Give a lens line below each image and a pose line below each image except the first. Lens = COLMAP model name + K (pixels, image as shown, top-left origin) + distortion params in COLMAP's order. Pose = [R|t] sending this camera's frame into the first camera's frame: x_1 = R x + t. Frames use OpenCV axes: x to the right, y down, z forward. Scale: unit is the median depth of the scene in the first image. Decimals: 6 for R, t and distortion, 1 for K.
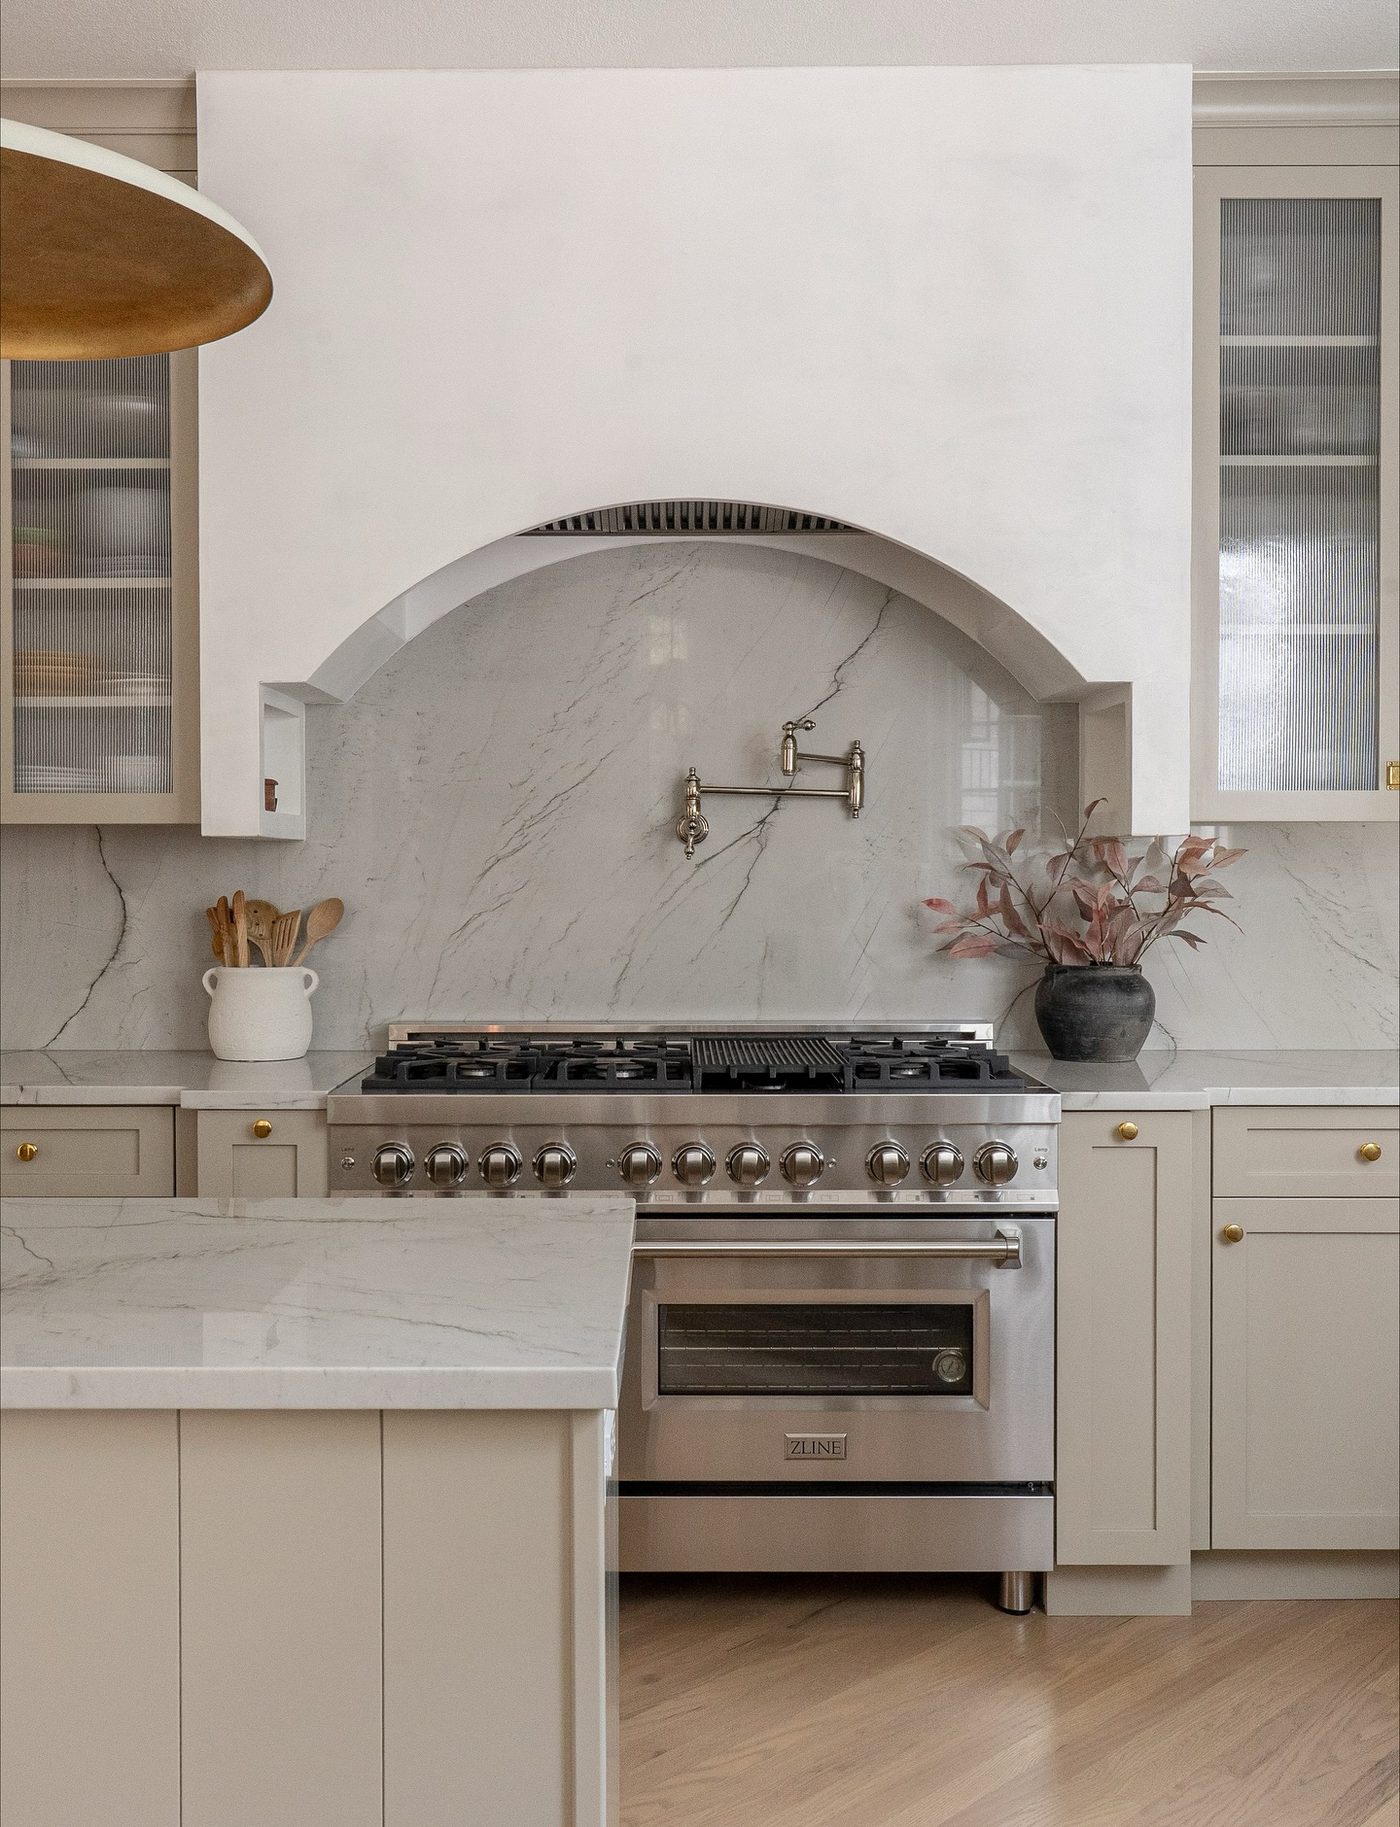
lens RADIAL K [[1797.5, 0, 702.3], [0, 1797.5, 824.6], [0, 0, 1]] dist [0.006065, 0.001152]
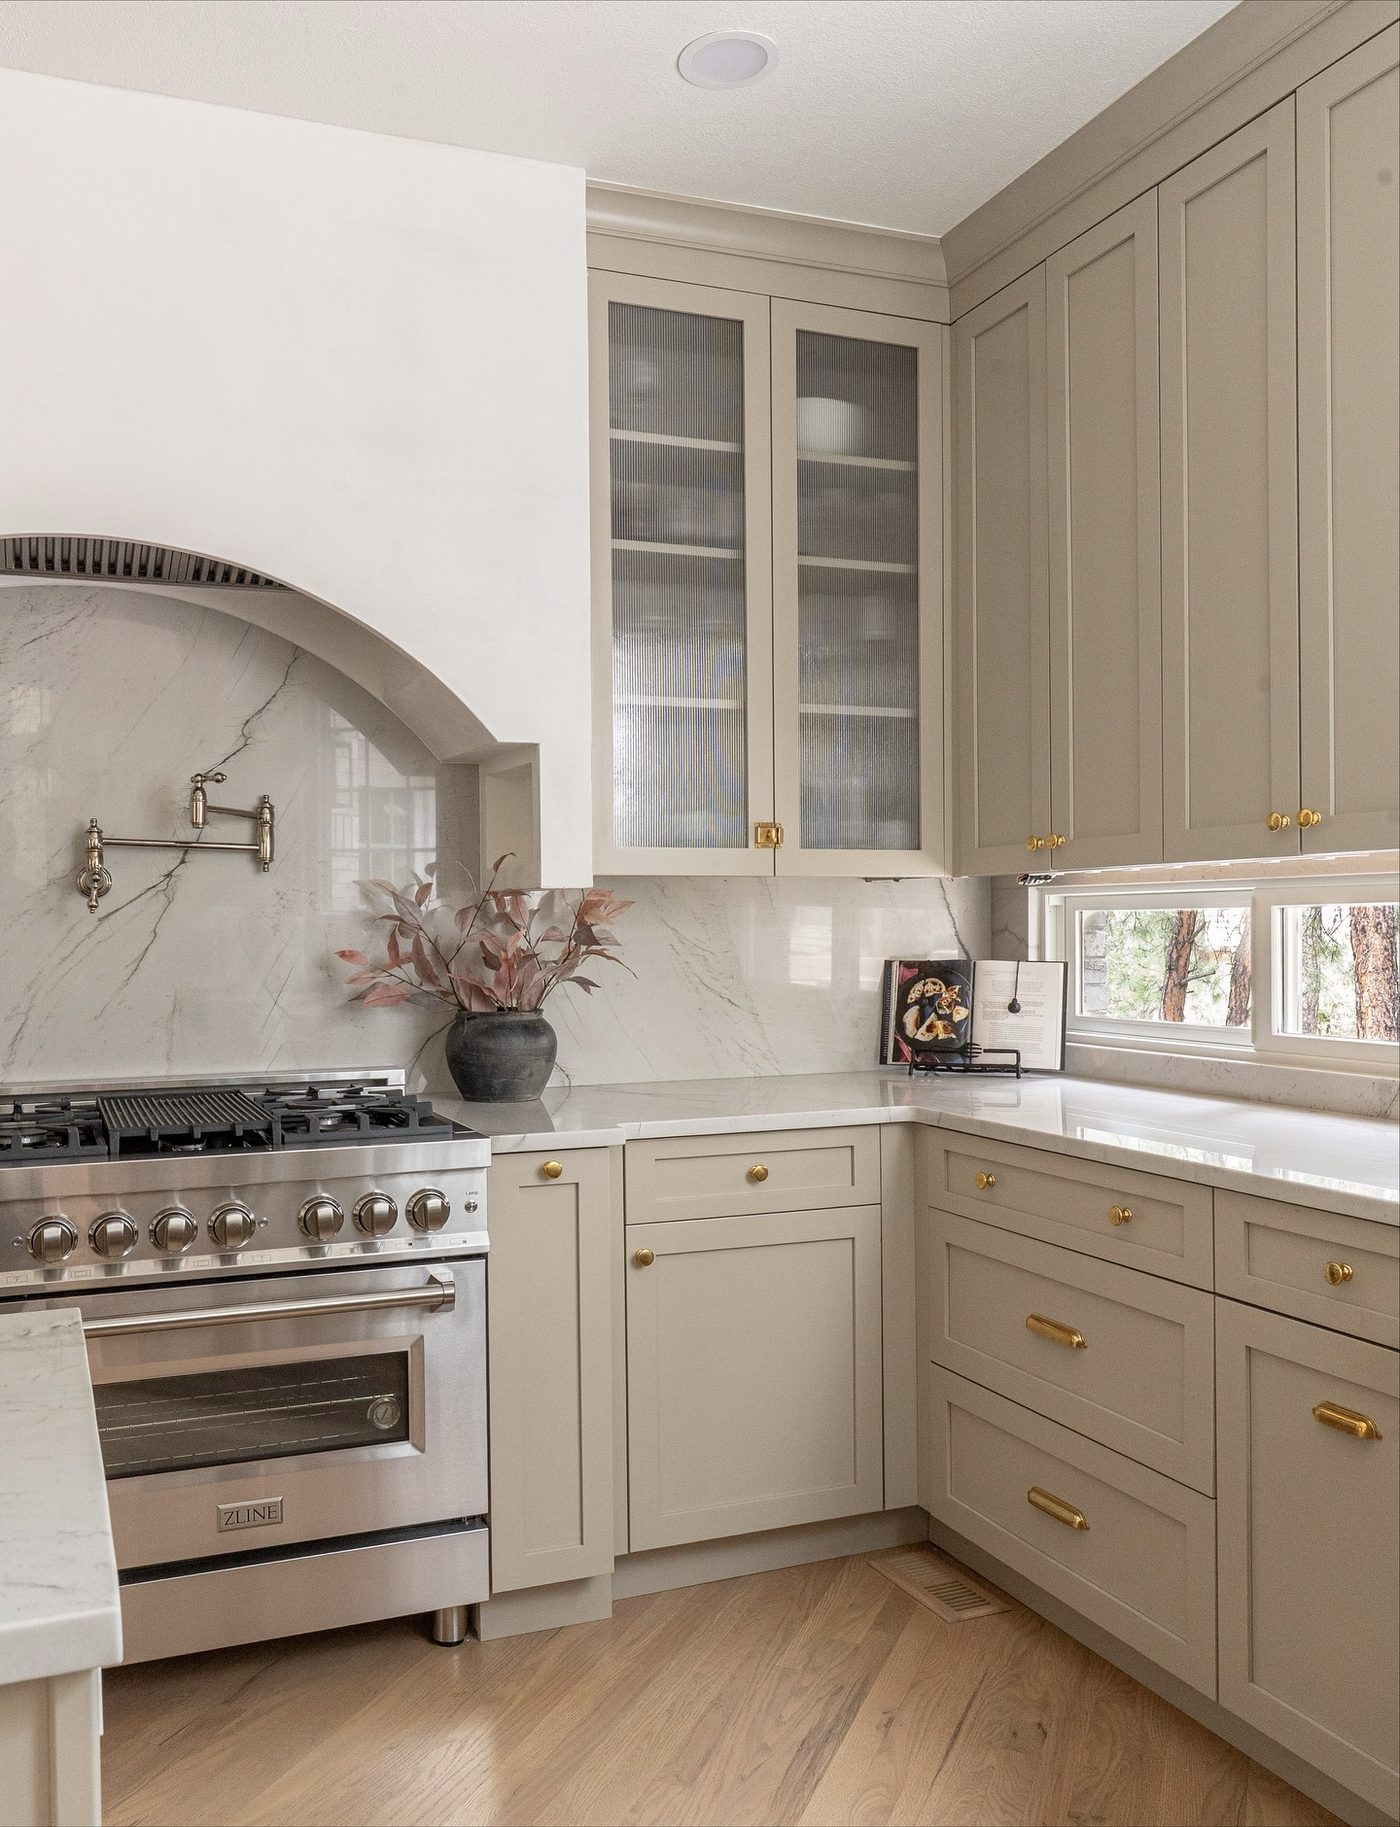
lens RADIAL K [[1497.0, 0, 632.5], [0, 1497.0, 924.0], [0, 0, 1]] dist [-0.003276, 0.014981]
pose [[0.931300, -0.007694, 0.364171, -0.031683], [-0.001827, 0.999666, 0.025794, 0.004105], [-0.364248, -0.024687, 0.930975, 0.151094]]
